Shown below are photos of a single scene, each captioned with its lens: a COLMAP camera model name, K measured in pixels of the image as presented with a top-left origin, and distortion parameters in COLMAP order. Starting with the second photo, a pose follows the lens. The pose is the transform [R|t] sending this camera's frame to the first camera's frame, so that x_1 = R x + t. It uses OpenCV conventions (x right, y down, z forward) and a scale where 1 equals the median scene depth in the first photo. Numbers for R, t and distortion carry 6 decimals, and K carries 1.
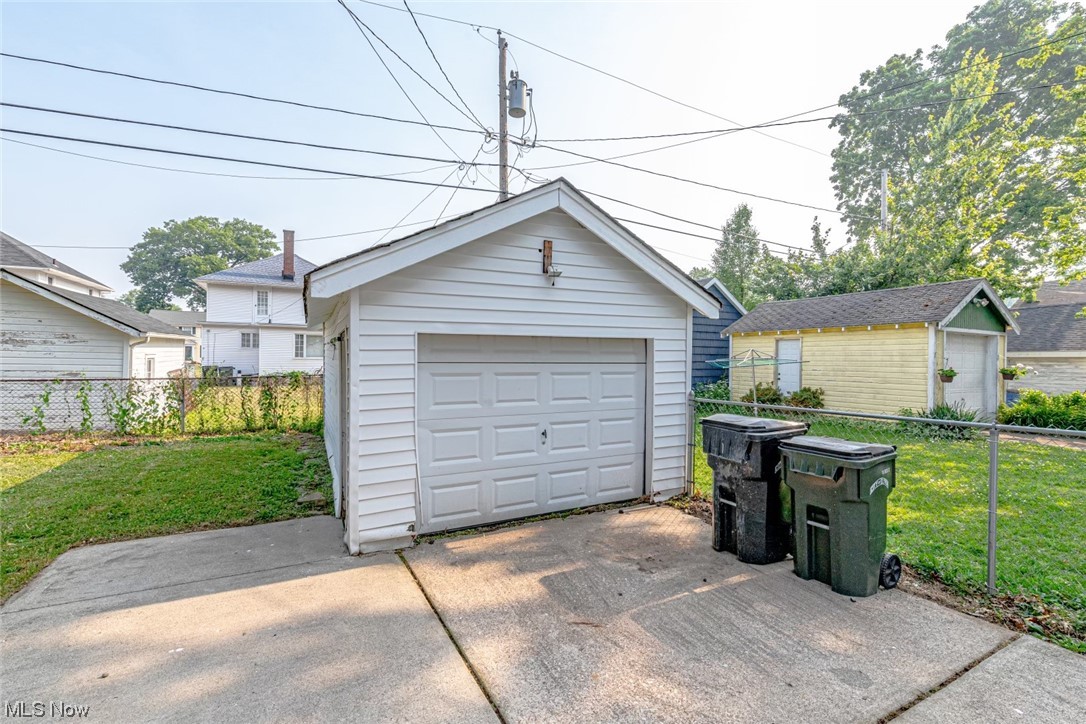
lens RADIAL K [[479.8, 0, 546.0], [0, 479.8, 355.5], [0, 0, 1]] dist [0.000902, 0.000345]
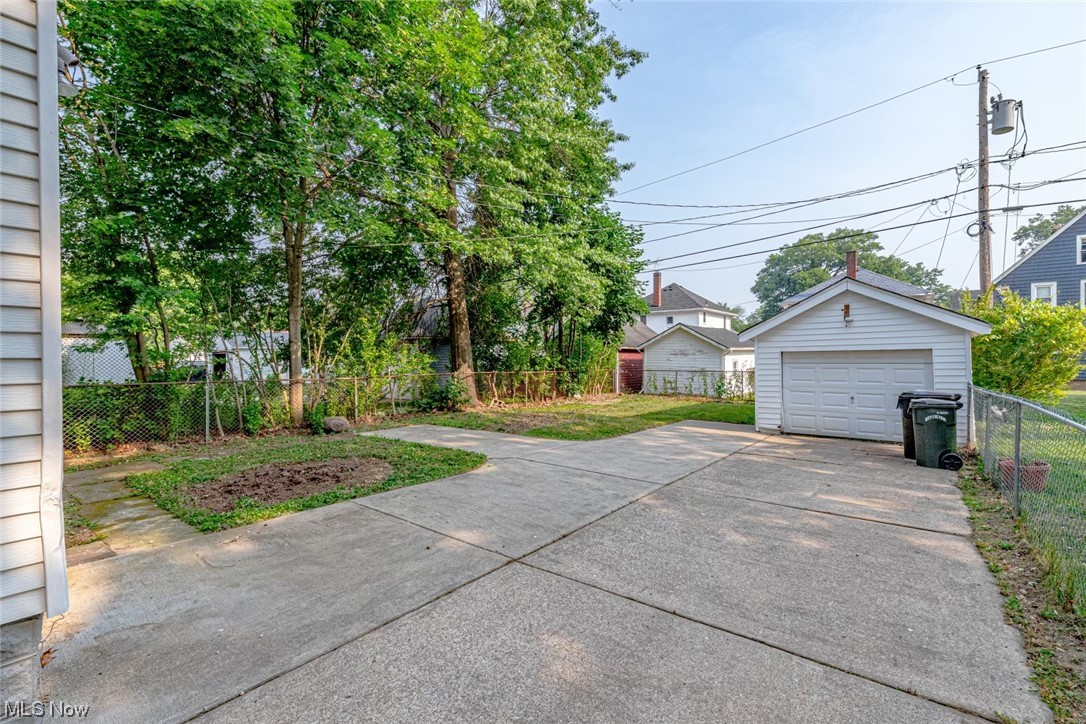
lens RADIAL K [[479.8, 0, 546.0], [0, 479.8, 355.5], [0, 0, 1]] dist [0.000902, 0.000345]
pose [[0.417938, -0.014951, -0.908353, 0.494268], [0.012005, 0.999868, -0.010934, -0.004201], [0.908396, -0.006336, 0.418062, -0.389458]]
